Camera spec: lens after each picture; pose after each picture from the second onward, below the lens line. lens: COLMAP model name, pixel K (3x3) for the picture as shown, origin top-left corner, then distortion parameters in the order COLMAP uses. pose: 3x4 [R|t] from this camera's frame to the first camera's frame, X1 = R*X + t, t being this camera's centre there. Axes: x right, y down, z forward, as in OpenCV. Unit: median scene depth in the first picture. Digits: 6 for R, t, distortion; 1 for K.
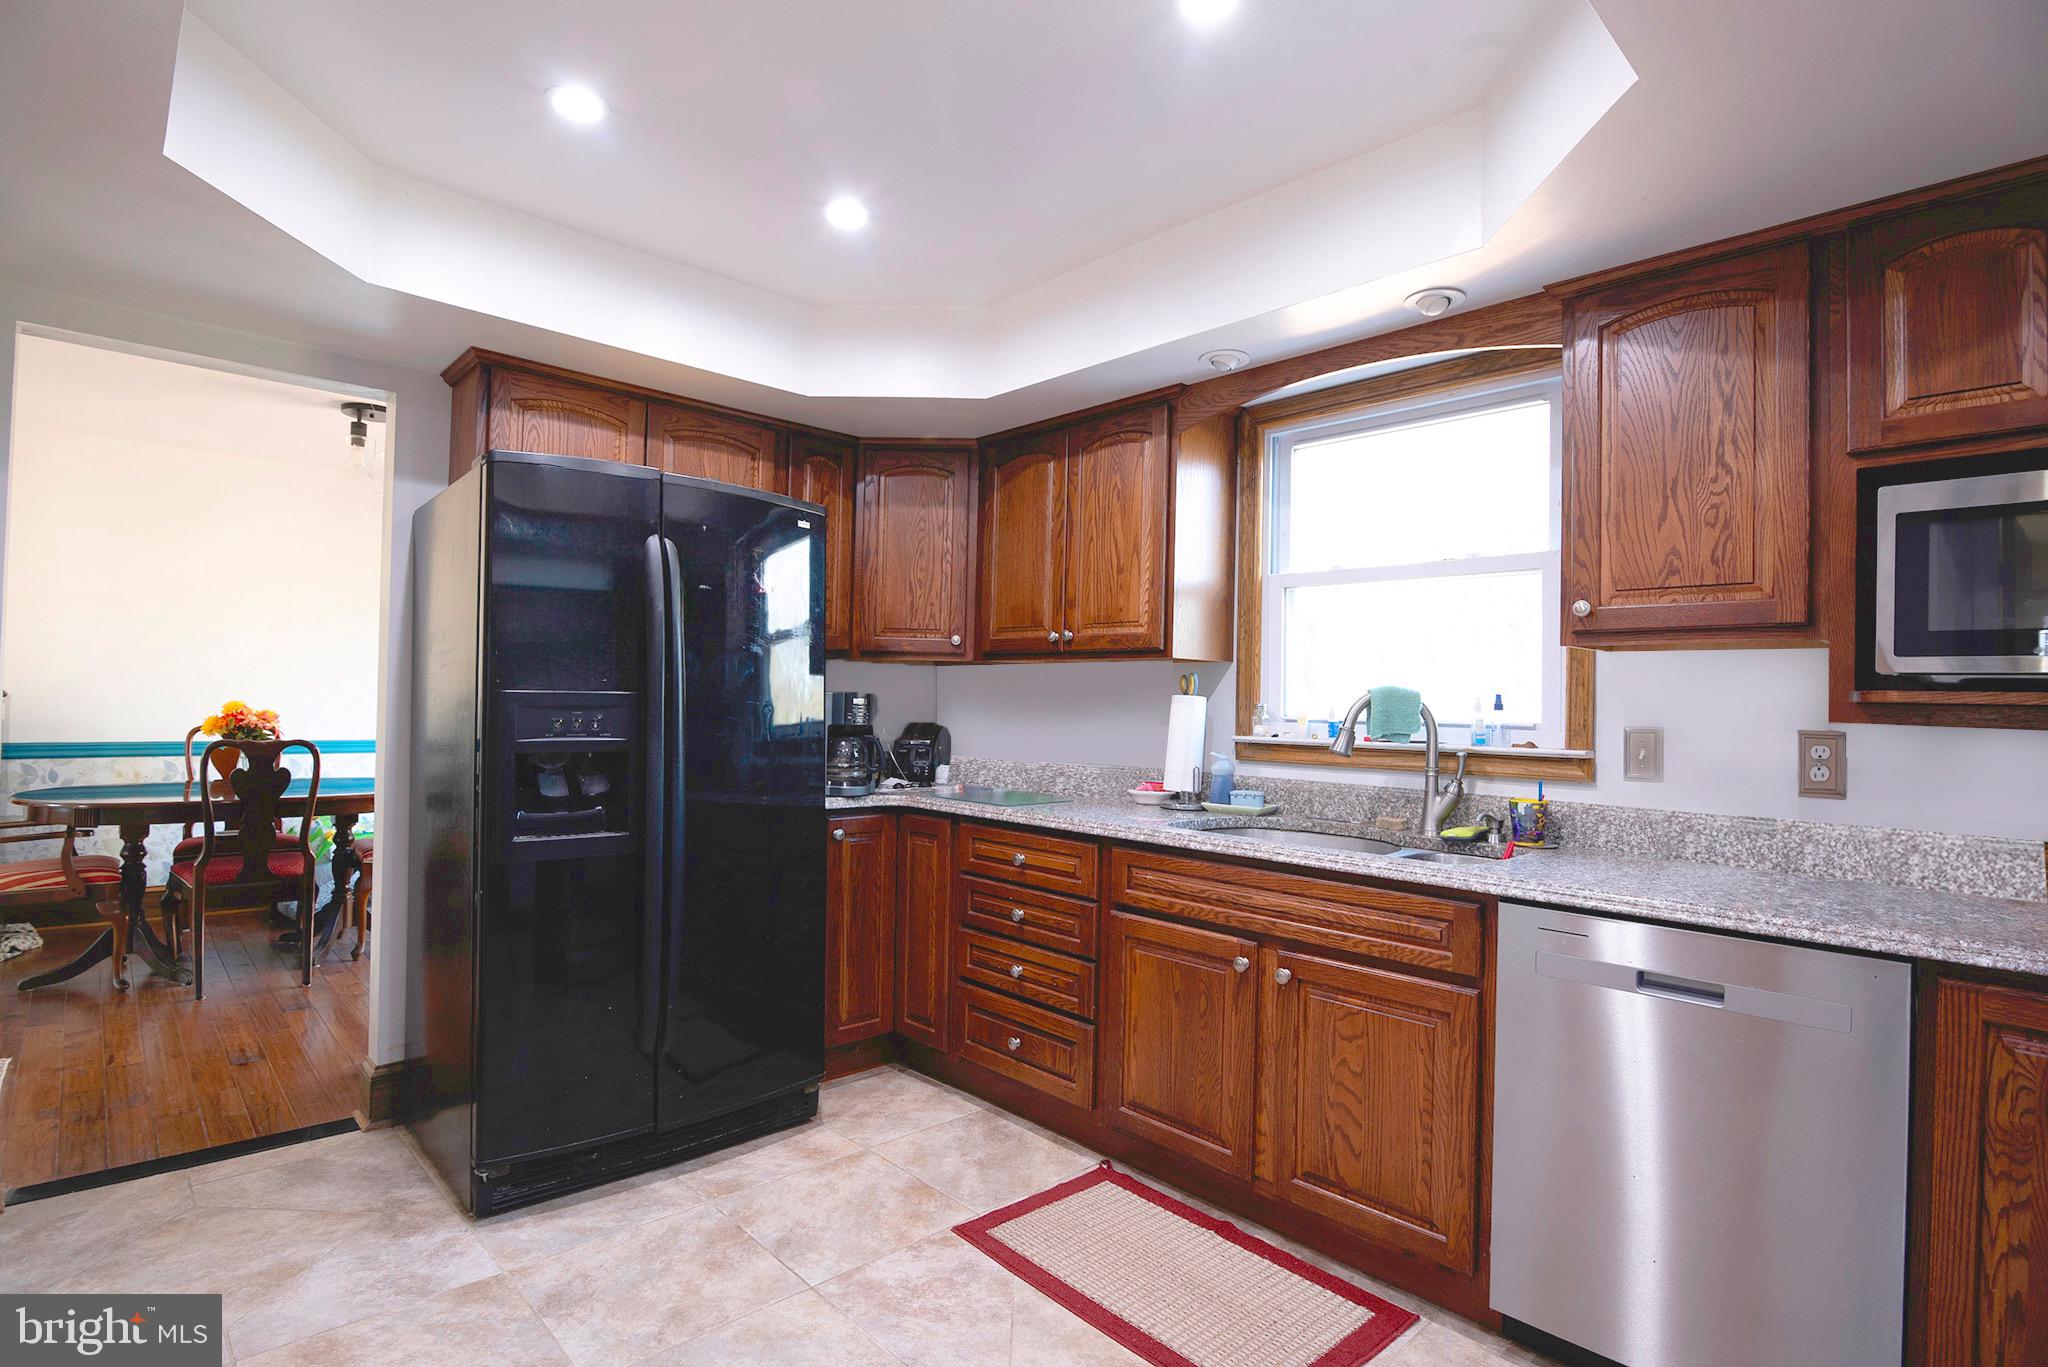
lens RADIAL K [[1001.8, 0, 1023.1], [0, 1001.8, 677.5], [0, 0, 1]] dist [-0.019109, -0.001096]
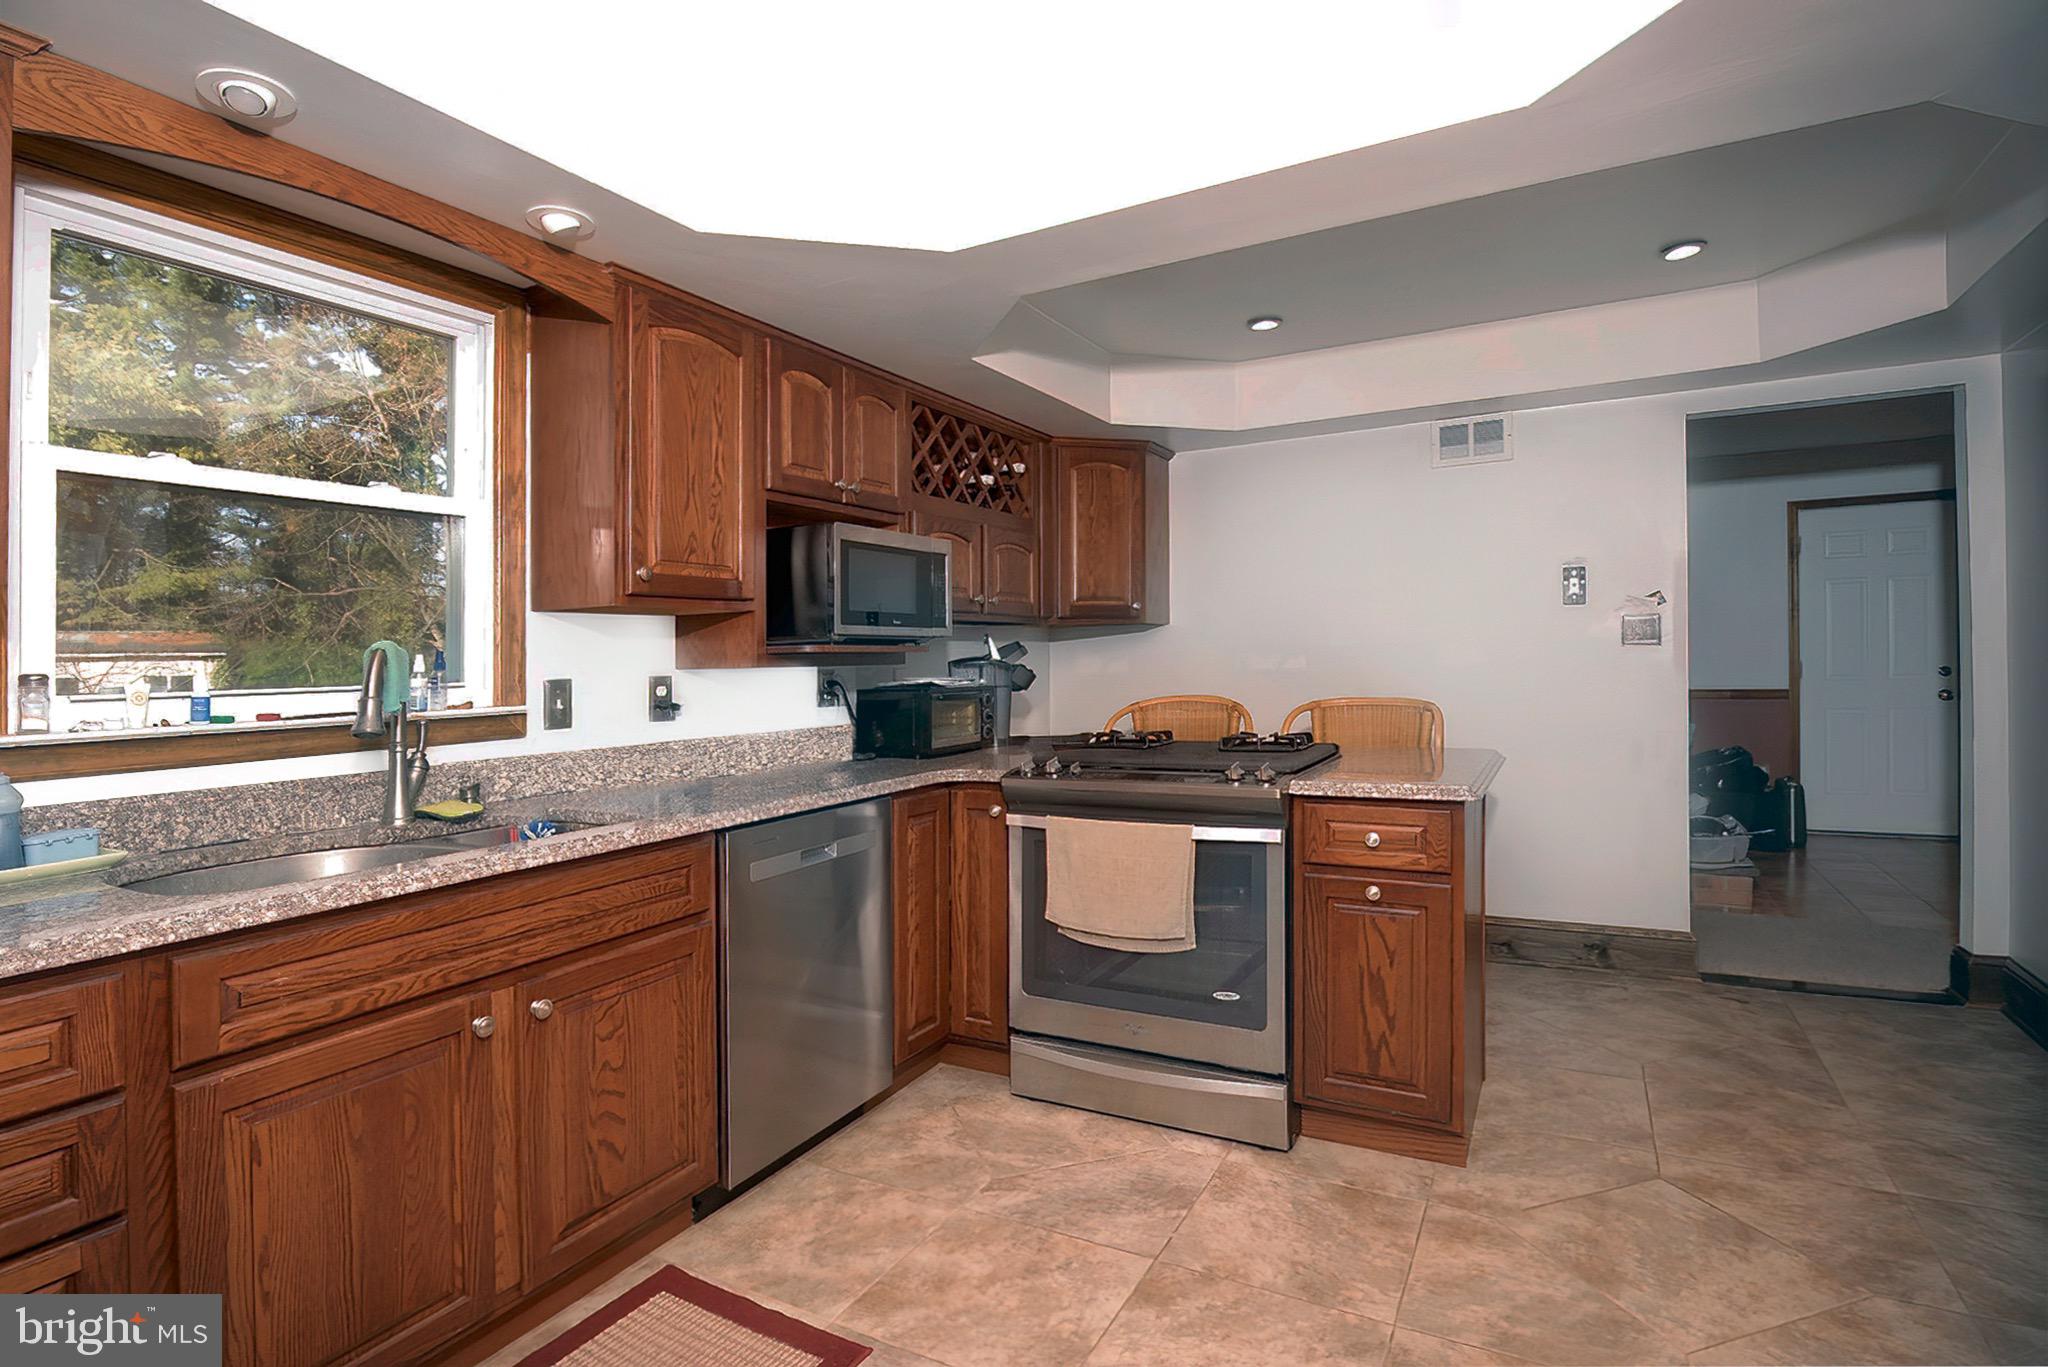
lens RADIAL K [[1001.8, 0, 1022.9], [0, 1001.8, 678.8], [0, 0, 1]] dist [-0.019109, -0.001096]
pose [[-0.310213, -0.031758, 0.950137, -0.574993], [-0.009555, 0.999496, 0.030288, 0.010607], [-0.950619, 0.000317, -0.310360, 0.848985]]
